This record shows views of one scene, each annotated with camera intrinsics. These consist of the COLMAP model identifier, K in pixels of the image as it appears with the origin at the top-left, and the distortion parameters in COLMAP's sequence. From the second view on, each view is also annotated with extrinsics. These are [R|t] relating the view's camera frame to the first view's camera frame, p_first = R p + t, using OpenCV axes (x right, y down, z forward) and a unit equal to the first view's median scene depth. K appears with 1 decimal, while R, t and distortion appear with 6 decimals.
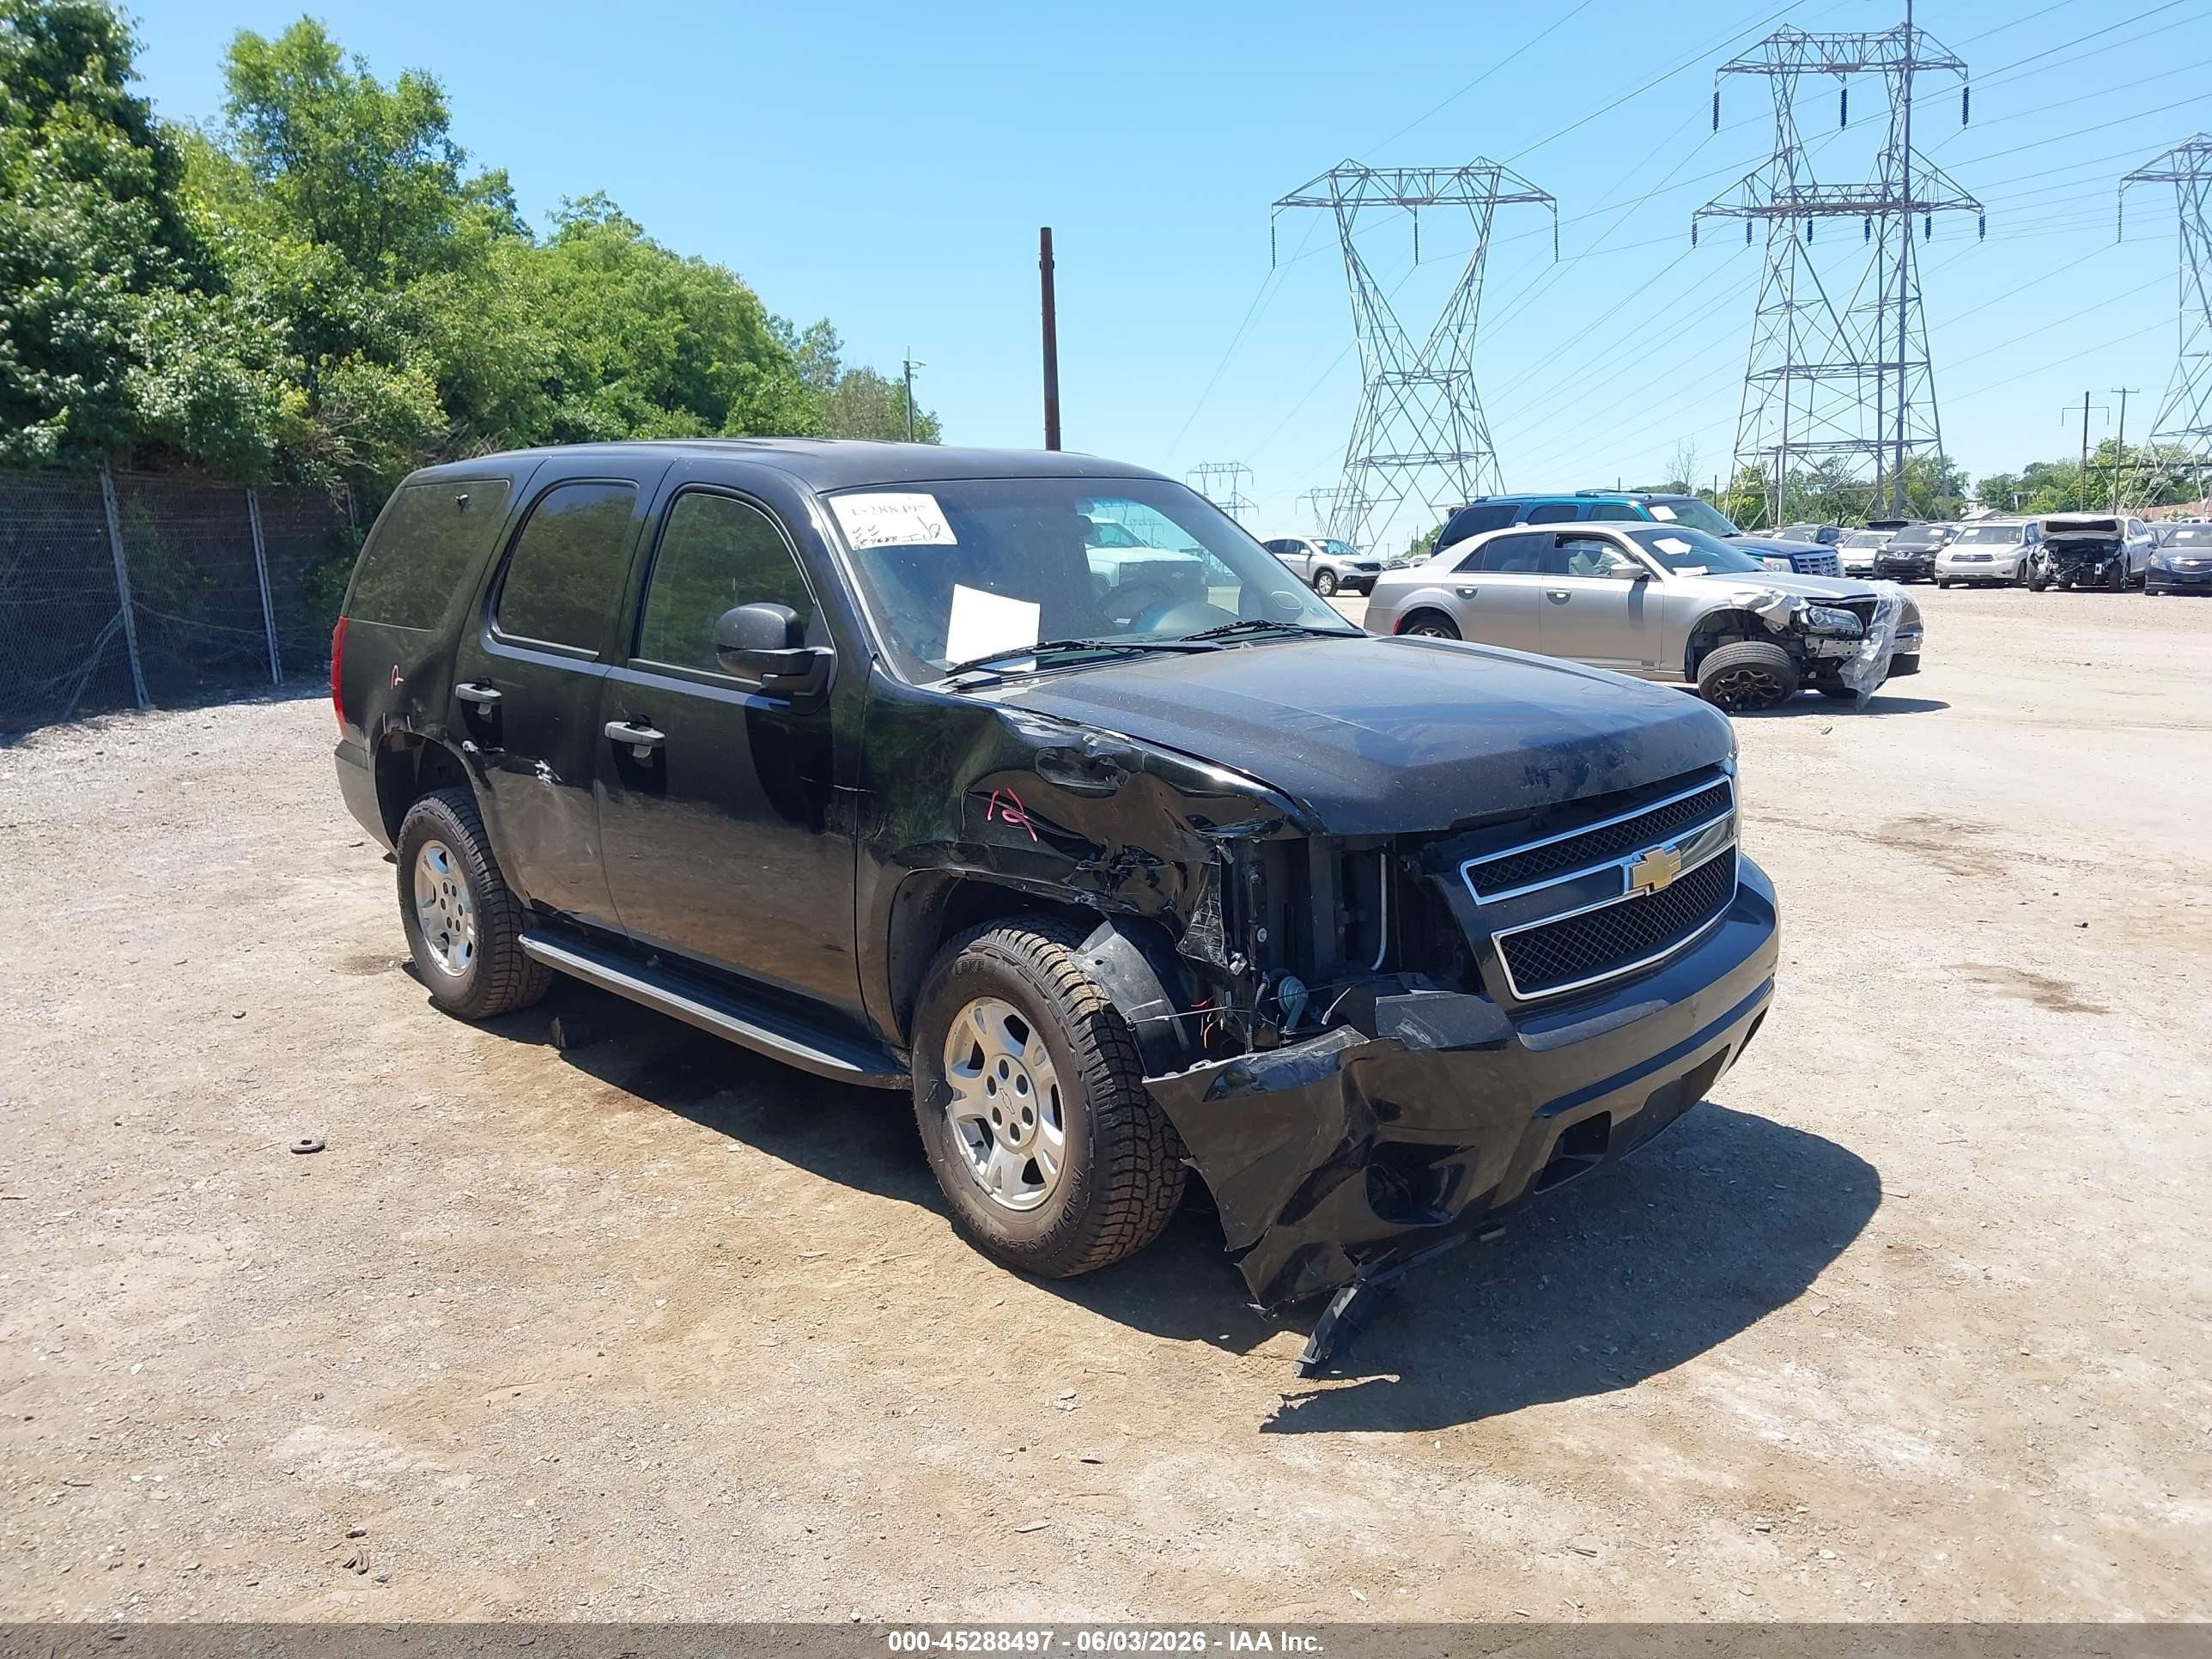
lens RADIAL K [[1745.9, 0, 1114.3], [0, 1745.9, 836.2], [0, 0, 1]] dist [0.015954, -0.023478]
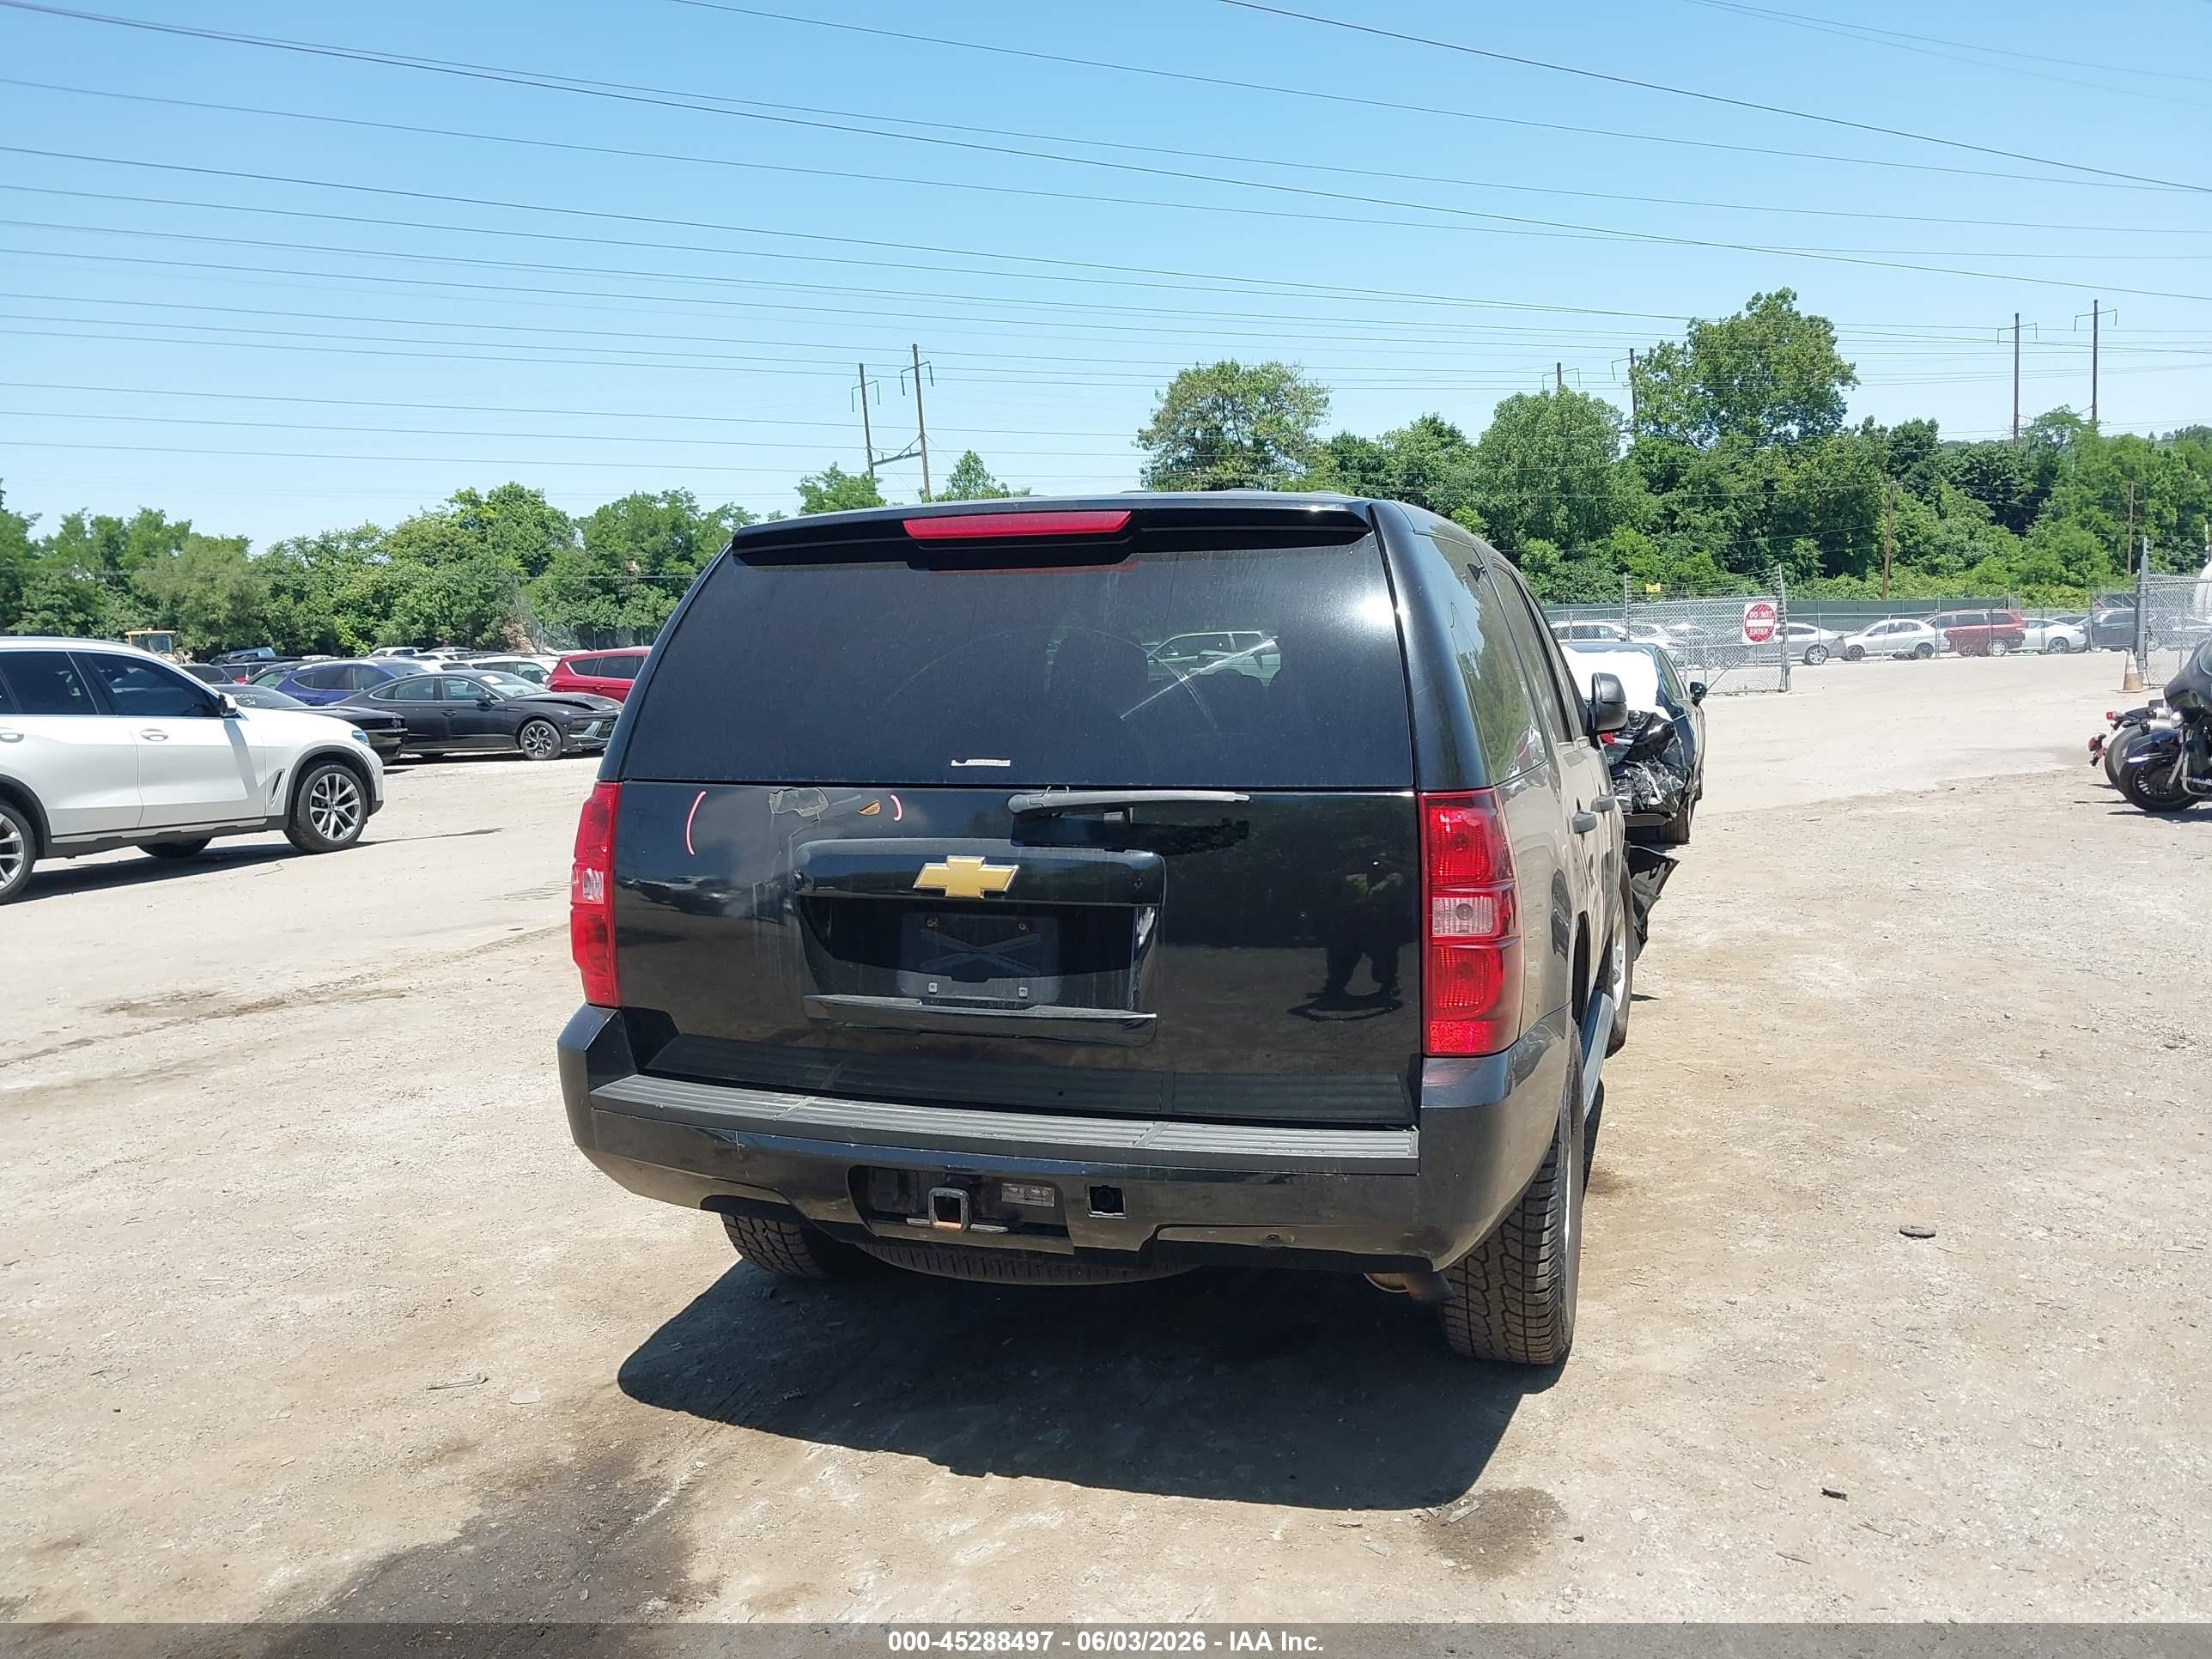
lens RADIAL K [[1745.9, 0, 1090.4], [0, 1745.9, 800.5], [0, 0, 1]] dist [0.015954, -0.023478]
pose [[-0.464969, -0.043563, 0.884254, -0.343989], [0.199334, 0.967992, 0.152504, -0.091309], [-0.862595, 0.247171, -0.441403, 0.555542]]
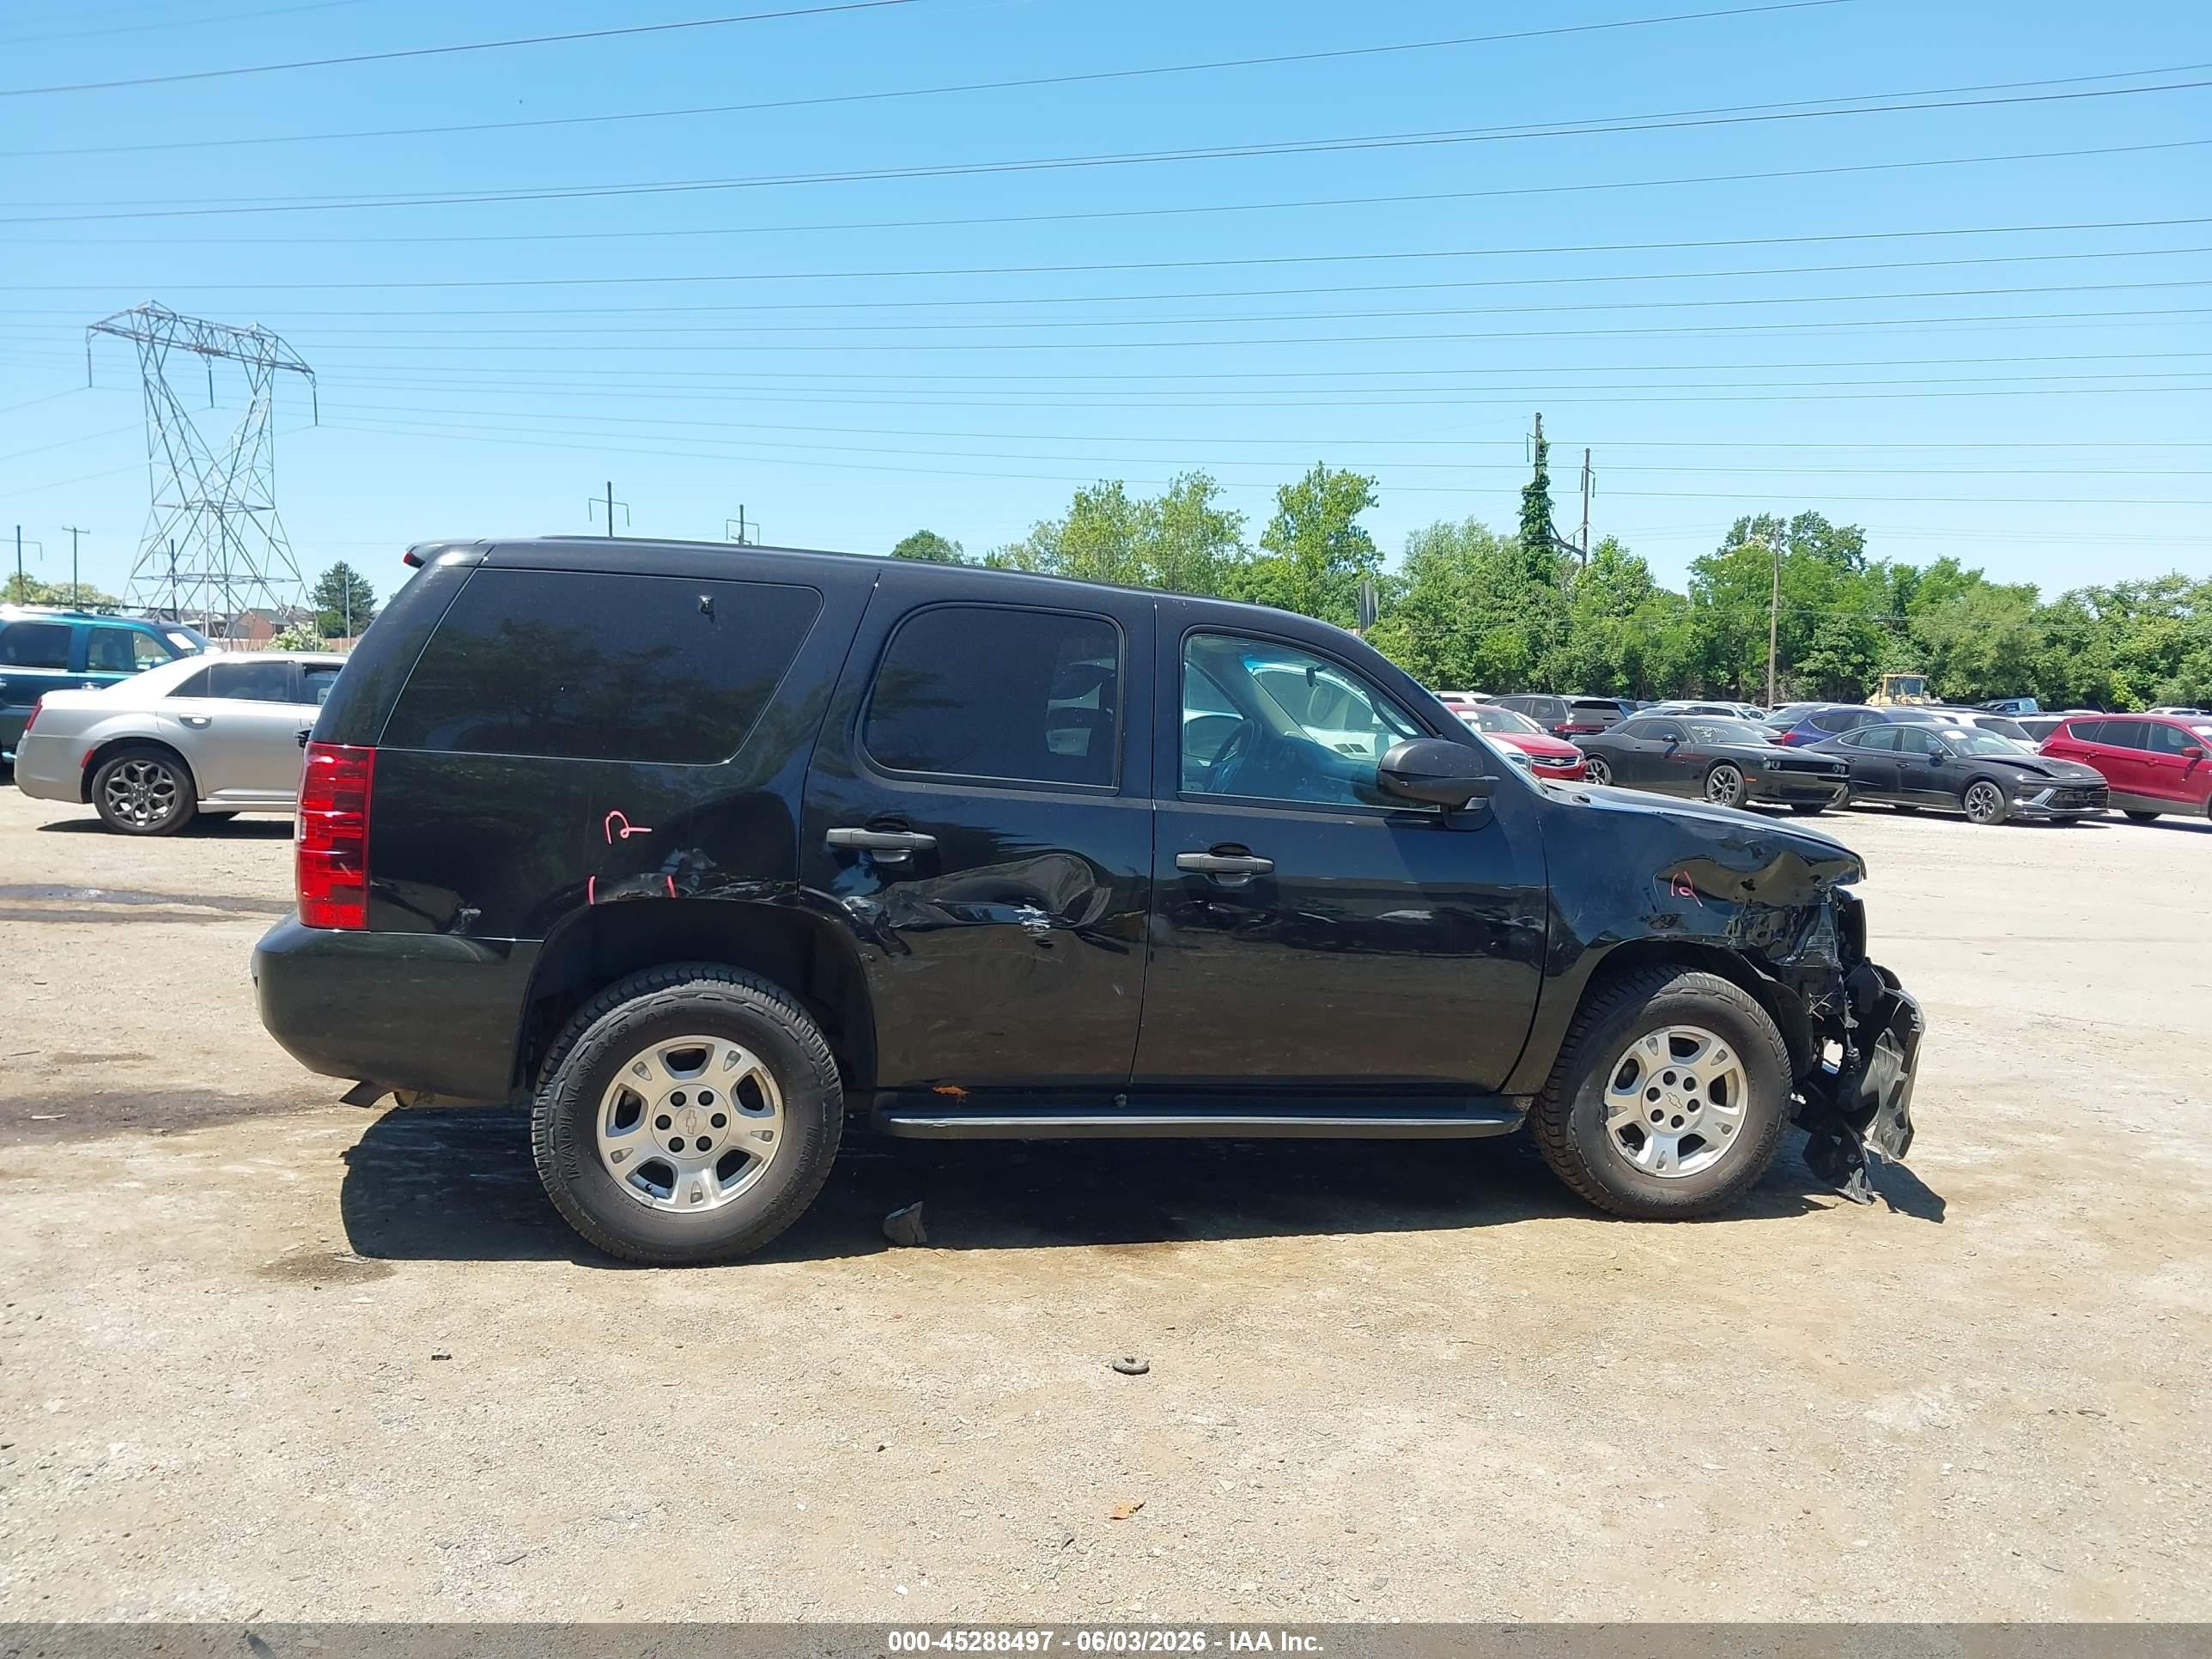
lens RADIAL K [[1745.9, 0, 1096.2], [0, 1745.9, 850.6], [0, 0, 1]] dist [0.015954, -0.023478]
pose [[0.471671, -0.043944, 0.880679, -0.380895], [0.103224, 0.994642, -0.005654, -0.021637], [-0.875712, 0.093574, 0.473680, 0.185521]]
